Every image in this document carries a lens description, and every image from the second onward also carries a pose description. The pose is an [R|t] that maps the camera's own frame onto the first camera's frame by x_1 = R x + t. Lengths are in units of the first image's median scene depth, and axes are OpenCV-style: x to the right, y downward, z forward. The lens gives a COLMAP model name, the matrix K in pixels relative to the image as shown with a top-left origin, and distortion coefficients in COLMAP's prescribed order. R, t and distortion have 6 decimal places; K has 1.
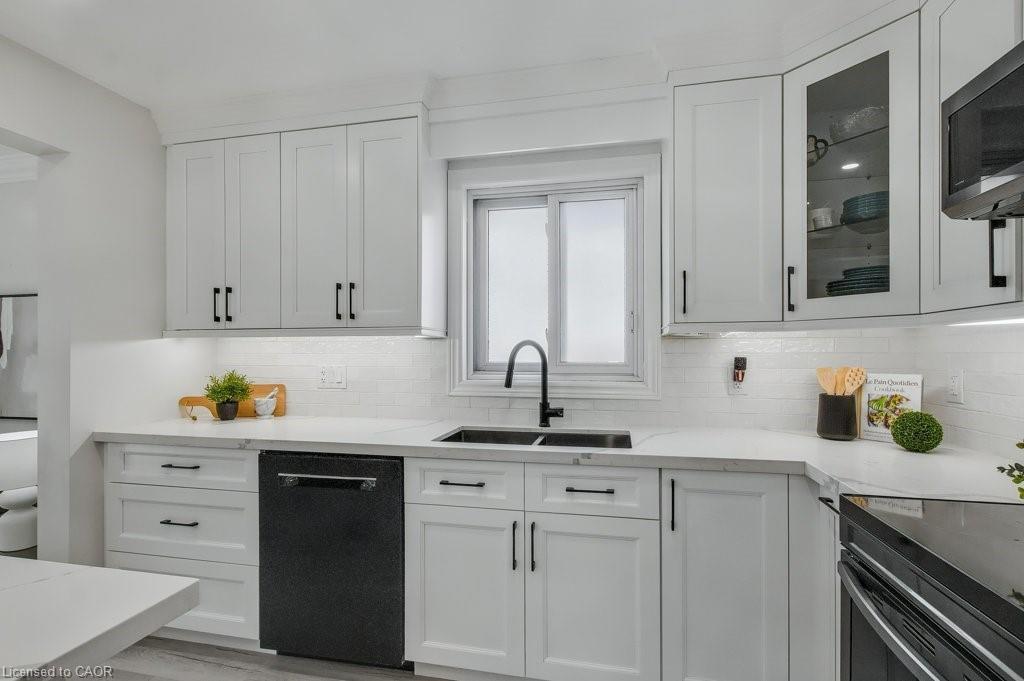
lens RADIAL K [[487.0, 0, 511.2], [0, 487.0, 353.9], [0, 0, 1]] dist [0.000096, 0.000015]
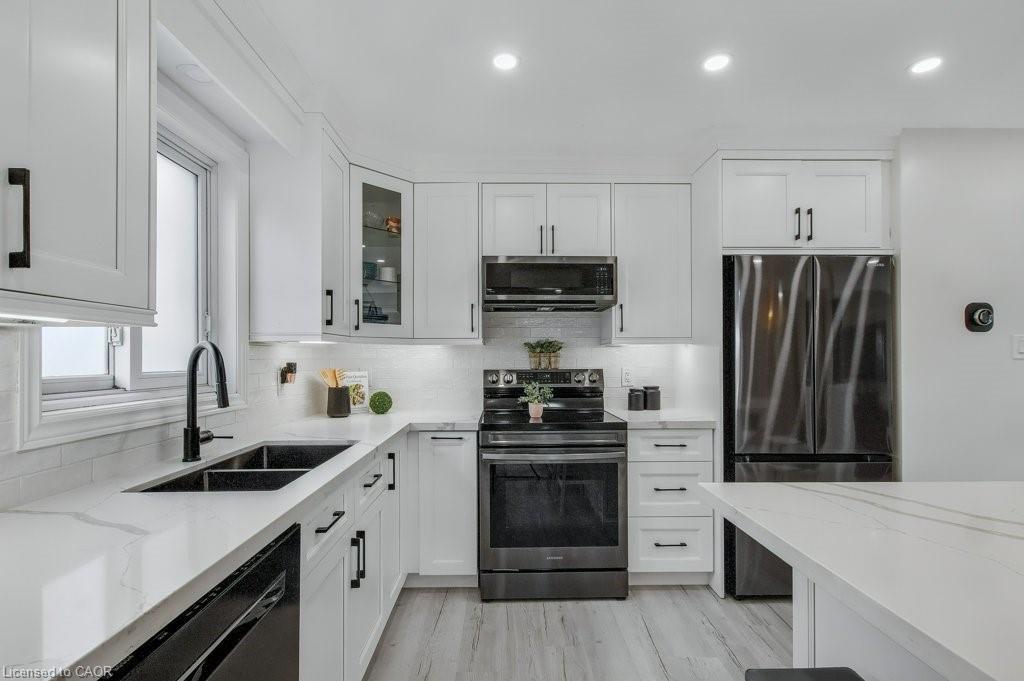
lens RADIAL K [[487.0, 0, 511.2], [0, 487.0, 353.9], [0, 0, 1]] dist [0.000096, 0.000015]
pose [[-0.228388, 0.012123, 0.973495, -0.758259], [0.004468, 0.999925, -0.011404, 0.002663], [-0.973560, 0.001745, -0.228425, 0.706639]]
